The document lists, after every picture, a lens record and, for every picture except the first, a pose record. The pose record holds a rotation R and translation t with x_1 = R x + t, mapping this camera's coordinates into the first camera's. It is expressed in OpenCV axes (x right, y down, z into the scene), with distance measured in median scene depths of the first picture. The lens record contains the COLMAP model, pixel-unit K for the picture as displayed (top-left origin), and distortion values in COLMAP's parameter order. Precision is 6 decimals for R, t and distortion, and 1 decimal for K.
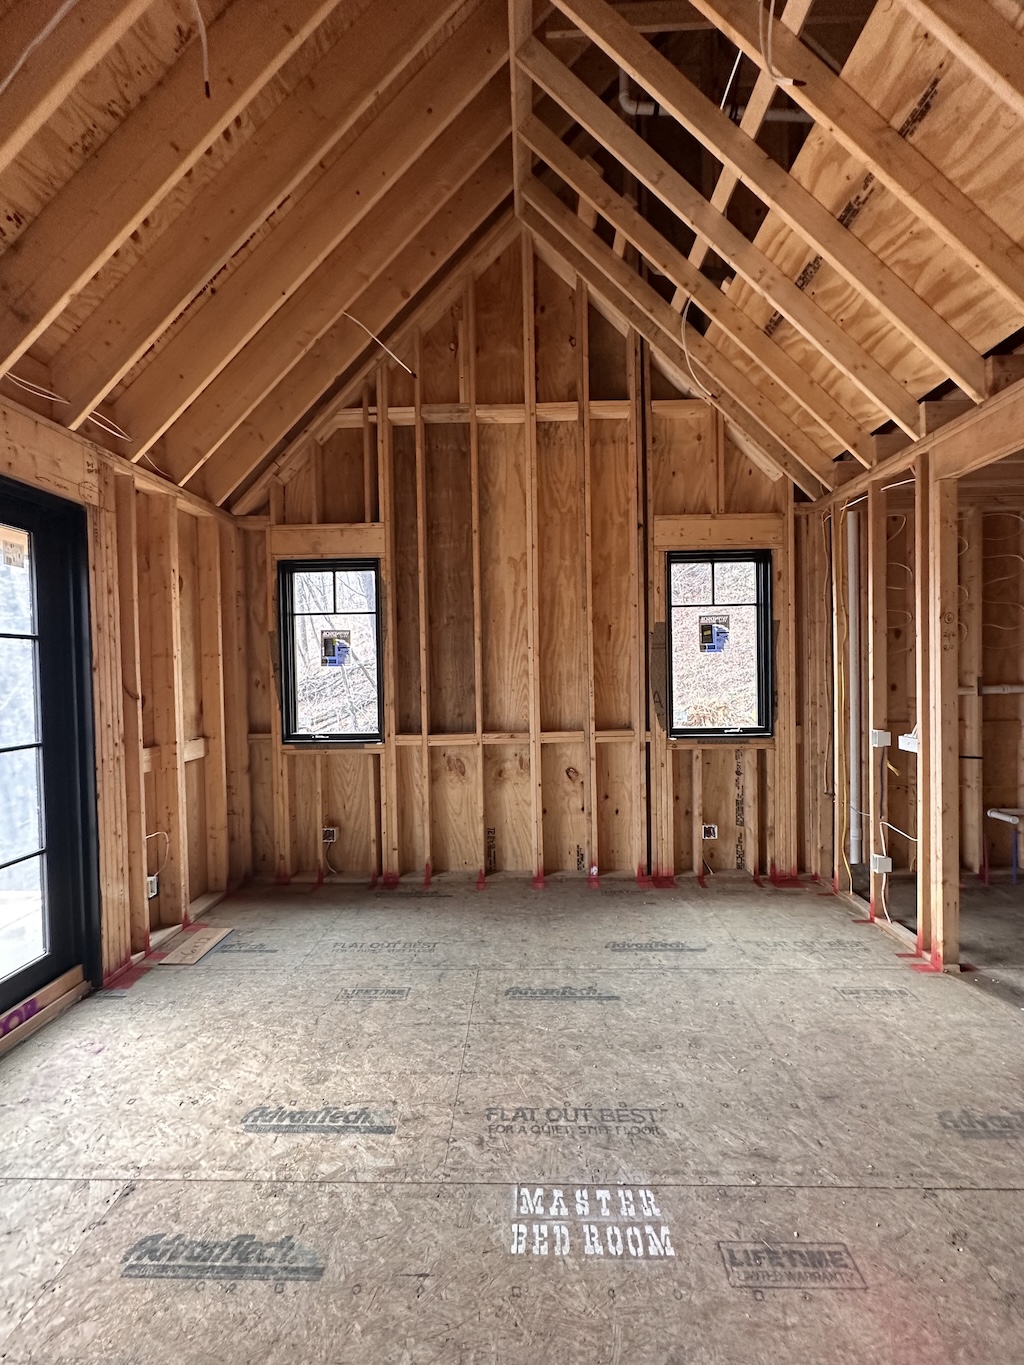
lens RADIAL K [[545.8, 0, 515.2], [0, 545.8, 680.0], [0, 0, 1]] dist [-0.005256, 0.001298]
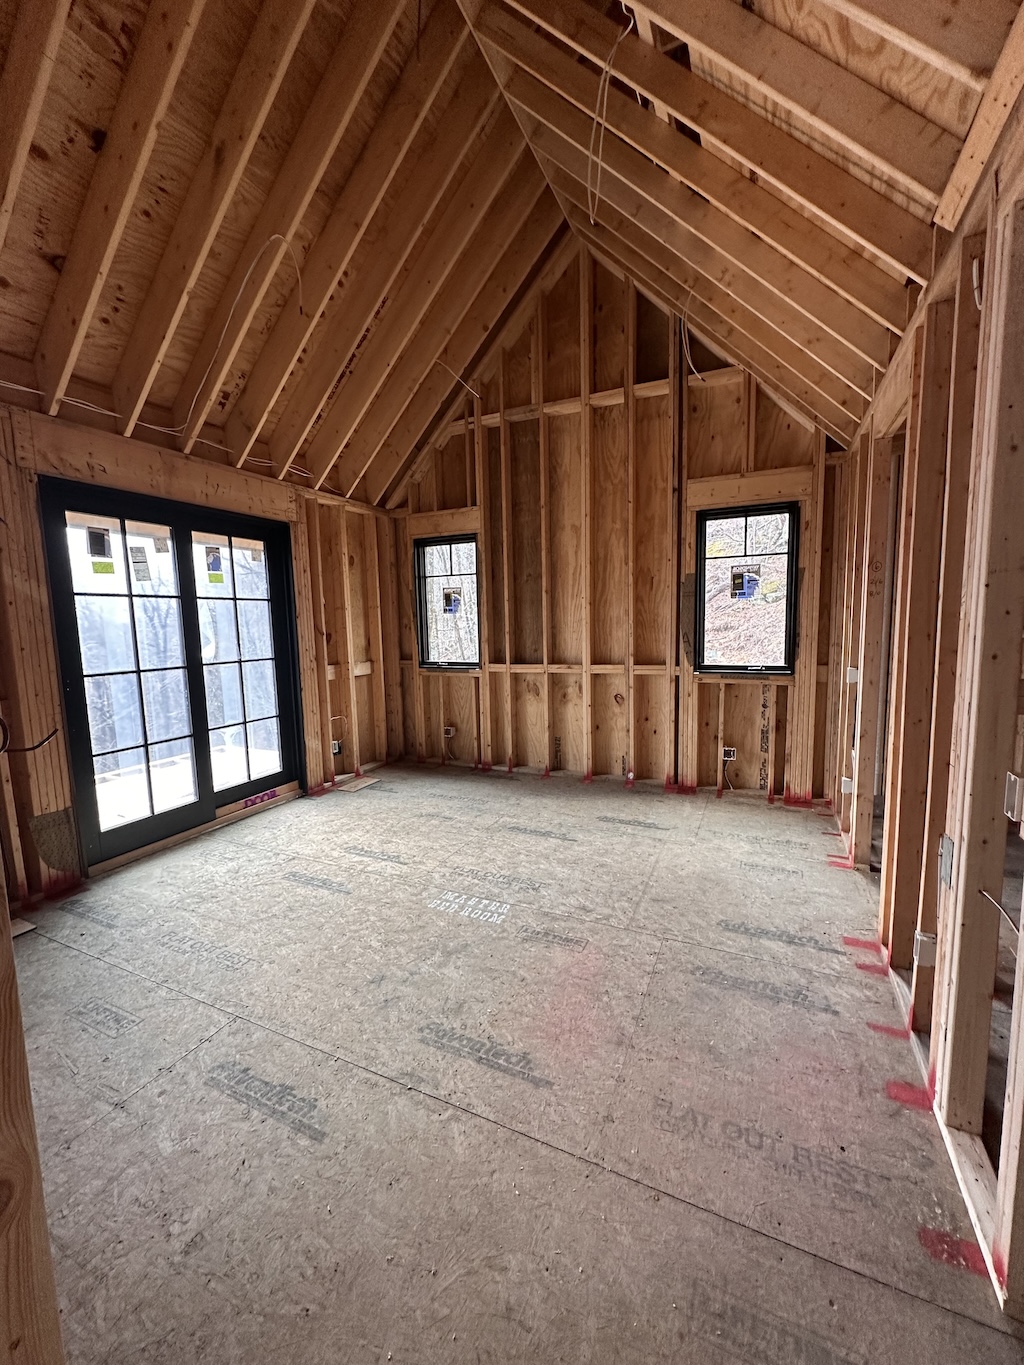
lens RADIAL K [[545.8, 0, 511.9], [0, 545.8, 681.5], [0, 0, 1]] dist [-0.005256, 0.001298]
pose [[0.918109, 0.040105, -0.394295, 0.382247], [0.000841, 0.994668, 0.103128, 0.003424], [0.396328, -0.095015, 0.913179, -0.238445]]
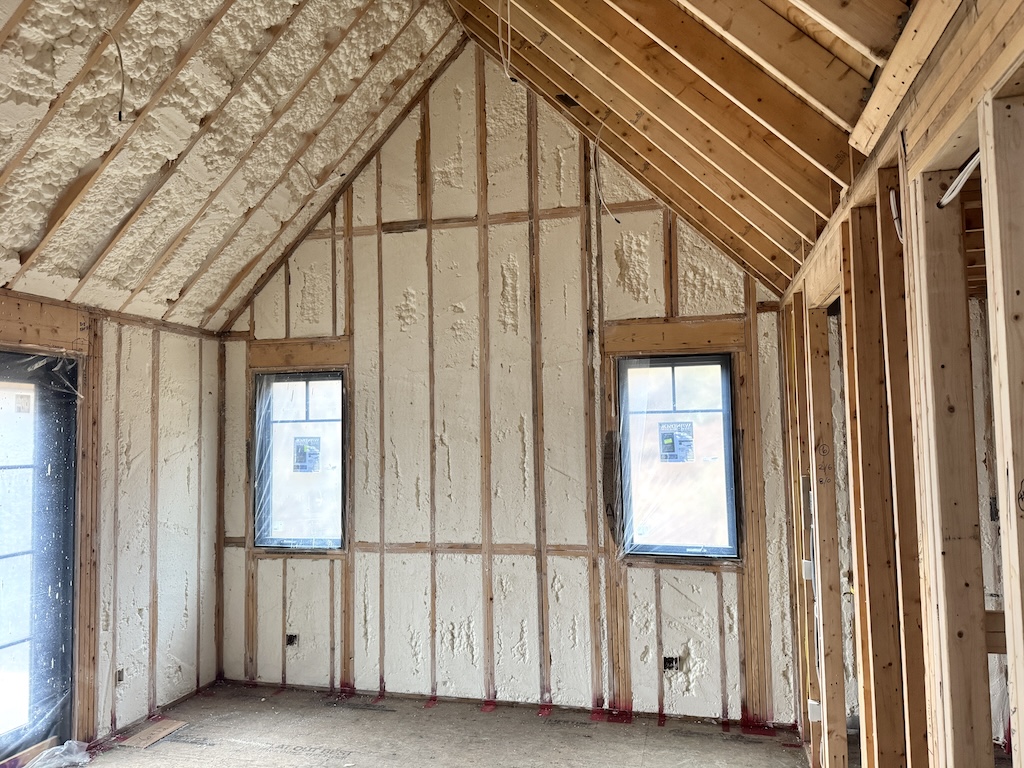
lens RADIAL K [[722.9, 0, 512.8], [0, 722.9, 385.1], [0, 0, 1]] dist [0.017458, -0.020395]
pose [[0.974664, -0.014720, -0.223190, 0.374513], [-0.002469, 0.997063, -0.076542, -0.089106], [0.223661, 0.075153, 0.971765, -0.263886]]
